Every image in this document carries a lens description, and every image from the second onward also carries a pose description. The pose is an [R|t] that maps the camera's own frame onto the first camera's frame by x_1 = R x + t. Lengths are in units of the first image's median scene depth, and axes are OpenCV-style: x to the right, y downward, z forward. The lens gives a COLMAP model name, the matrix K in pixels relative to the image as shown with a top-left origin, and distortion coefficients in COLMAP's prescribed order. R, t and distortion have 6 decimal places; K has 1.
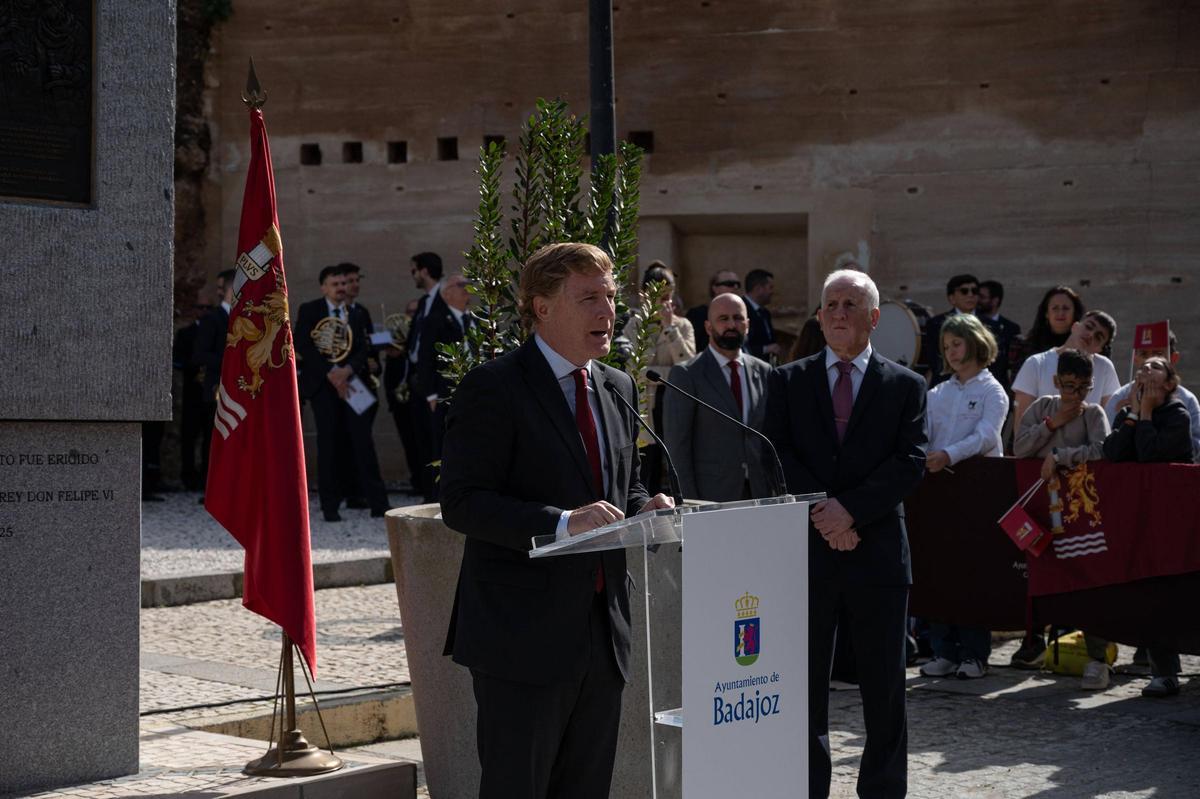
lens RADIAL K [[2457.2, 0, 571.0], [0, 2457.2, 403.4], [0, 0, 1]] dist [0.041269, 0.000000]
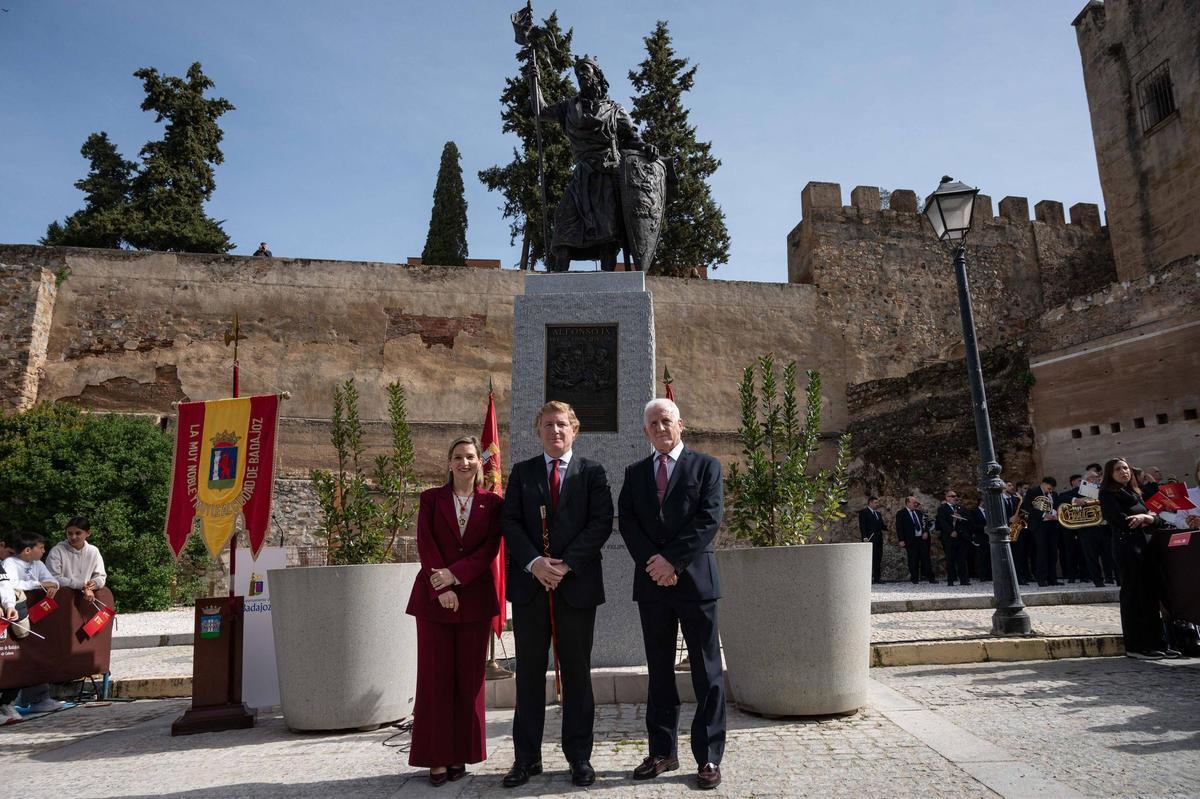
lens RADIAL K [[805.0, 0, 595.7], [0, 805.0, 399.5], [0, 0, 1]] dist [-0.002814, 0.001820]
pose [[0.686589, -0.159884, -0.709248, 0.325333], [0.014203, 0.978284, -0.206783, 0.049677], [0.726907, 0.131902, 0.673950, 0.344460]]
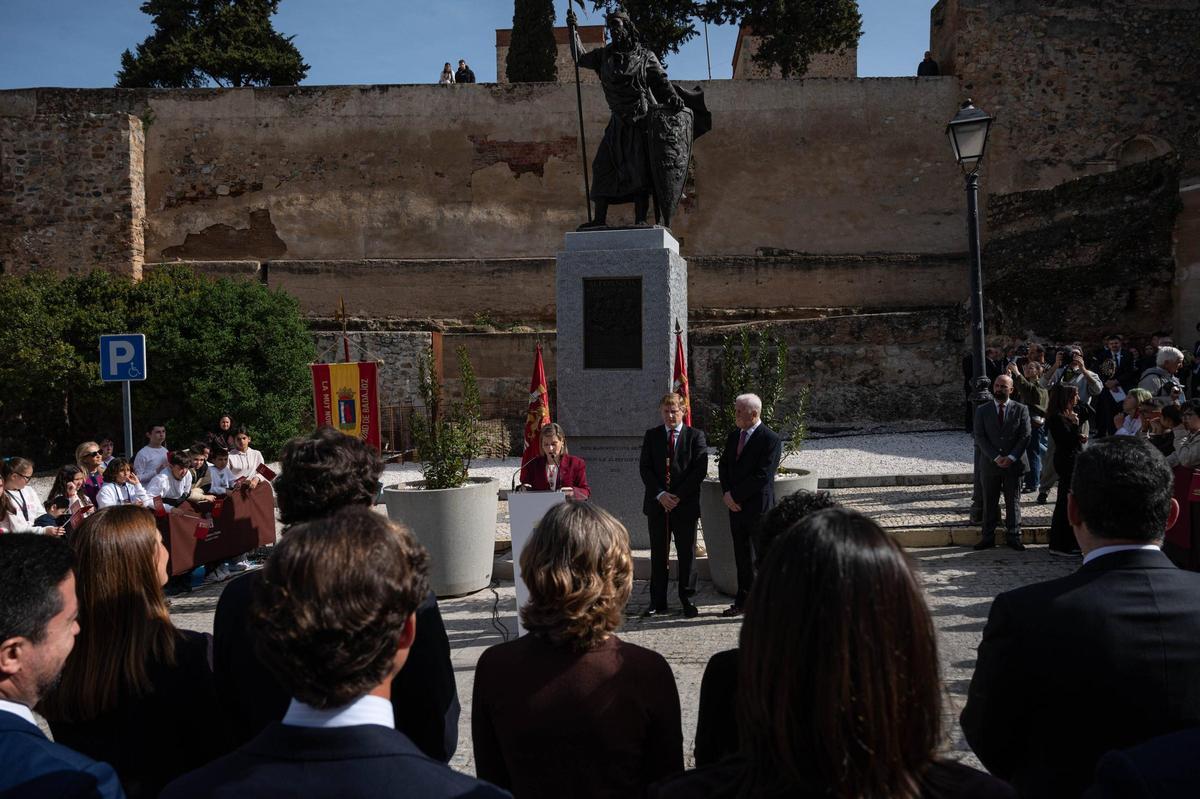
lens RADIAL K [[941.3, 0, 595.2], [0, 941.3, 406.1], [0, 0, 1]] dist [-0.002894, 0.003067]
pose [[0.570696, 0.012609, -0.821064, 0.638626], [0.026773, 0.999065, 0.033952, -0.062508], [0.820725, -0.041359, 0.569825, 0.215033]]
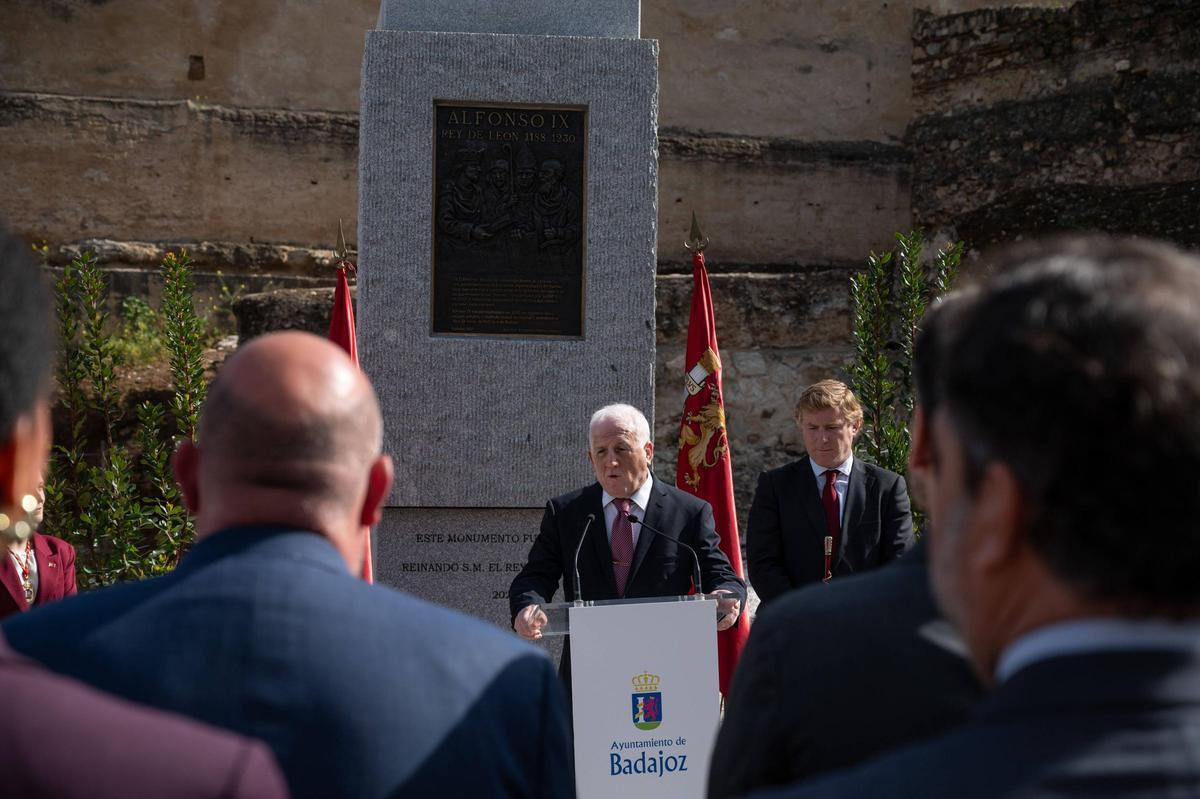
lens RADIAL K [[2465.1, 0, 593.8], [0, 2465.1, 430.7], [0, 0, 1]] dist [0.062237, 0.000000]
pose [[0.820604, -0.004618, -0.571478, 0.442403], [0.004205, 0.999989, -0.002044, -0.024932], [0.571482, -0.000726, 0.820615, -0.026490]]
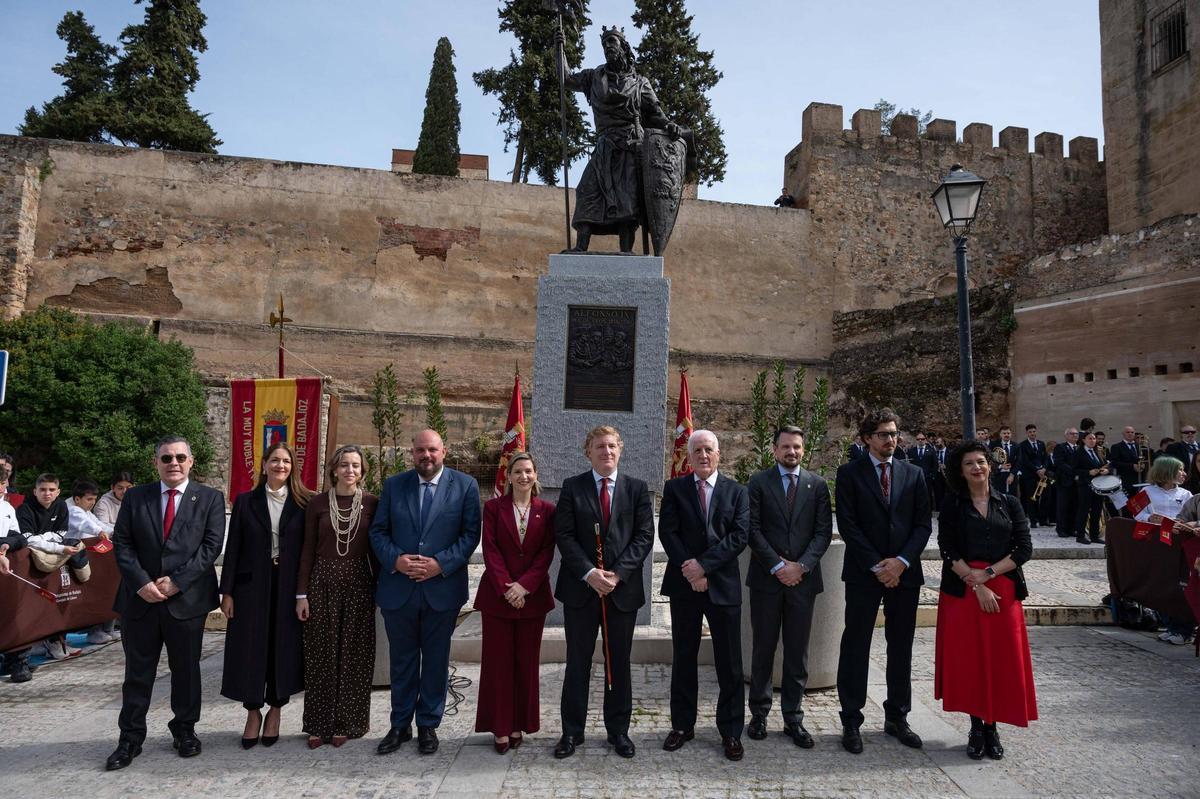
lens RADIAL K [[805.0, 0, 592.9], [0, 805.0, 396.4], [0, 0, 1]] dist [-0.002814, 0.001820]
pose [[0.706797, -0.043396, -0.706084, 0.342100], [-0.022502, 0.996232, -0.083753, -0.017789], [0.707058, 0.075084, 0.703158, 0.278327]]
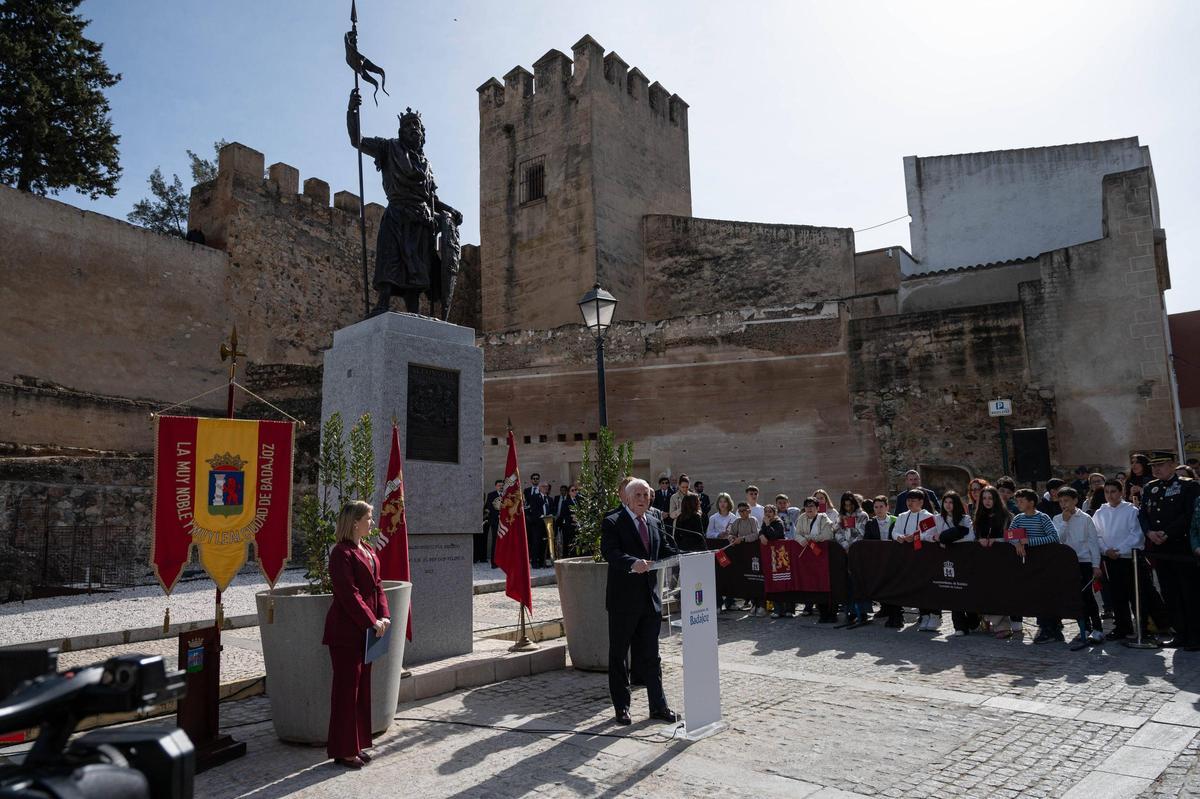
lens RADIAL K [[855.7, 0, 598.2], [0, 855.7, 394.2], [0, 0, 1]] dist [0.002121, -0.007801]
pose [[0.997875, -0.013806, 0.063673, -0.071868], [0.023335, 0.988191, -0.151439, 0.000906], [-0.060831, 0.152603, 0.986414, -0.071140]]
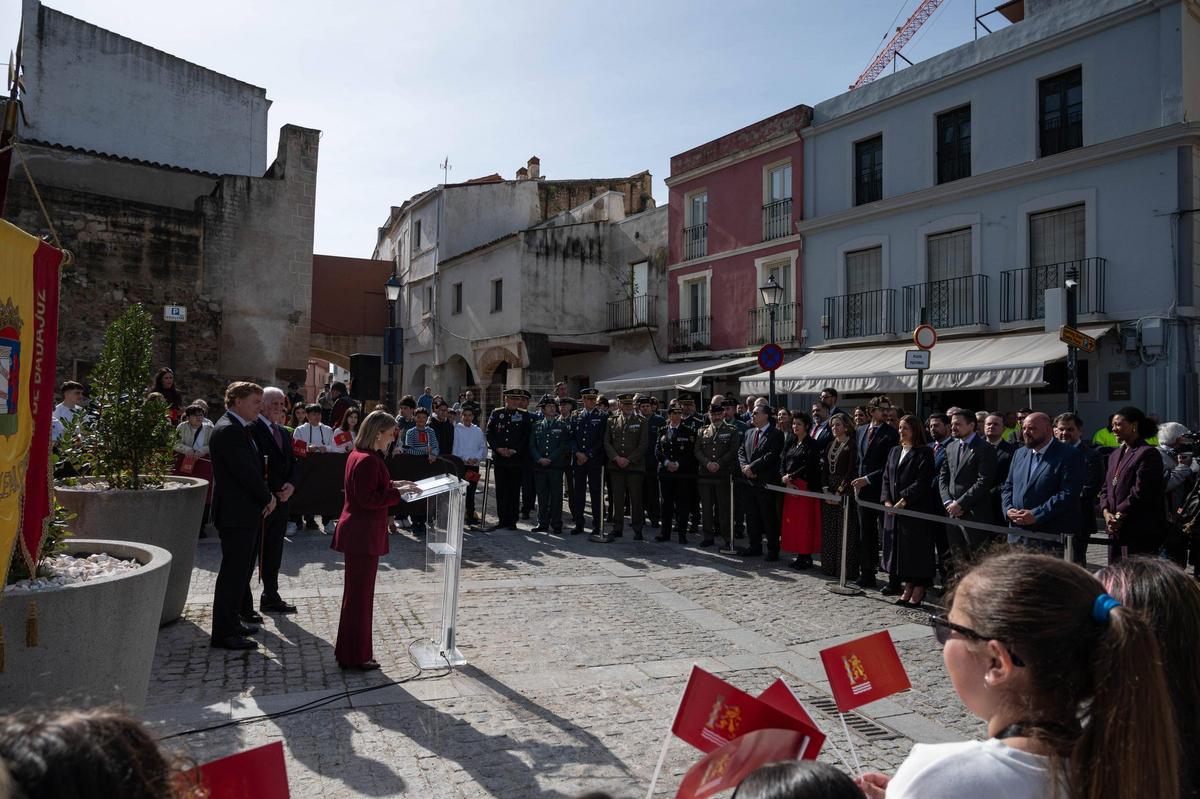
lens RADIAL K [[805.0, 0, 596.4], [0, 805.0, 397.4], [0, 0, 1]] dist [-0.002814, 0.001820]
pose [[0.333323, 0.031797, 0.942276, -0.477405], [-0.020951, 0.999434, -0.026315, -0.021734], [-0.942580, -0.010970, 0.333800, 0.283949]]
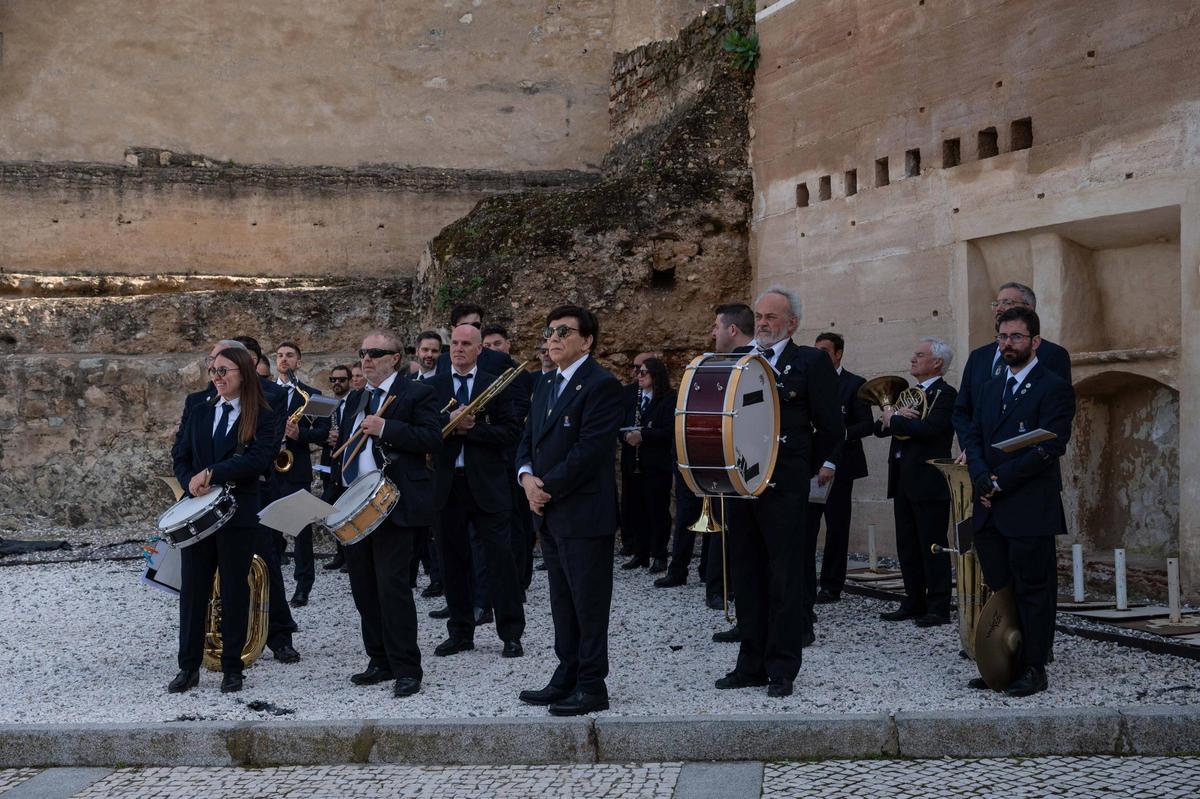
lens RADIAL K [[1582.0, 0, 598.1], [0, 1582.0, 407.2], [0, 0, 1]] dist [0.025623, 0.000000]
pose [[0.637833, -0.005261, -0.770157, 0.764319], [0.010968, 0.999937, 0.002253, -0.057176], [0.770097, -0.009884, 0.637850, 1.386365]]
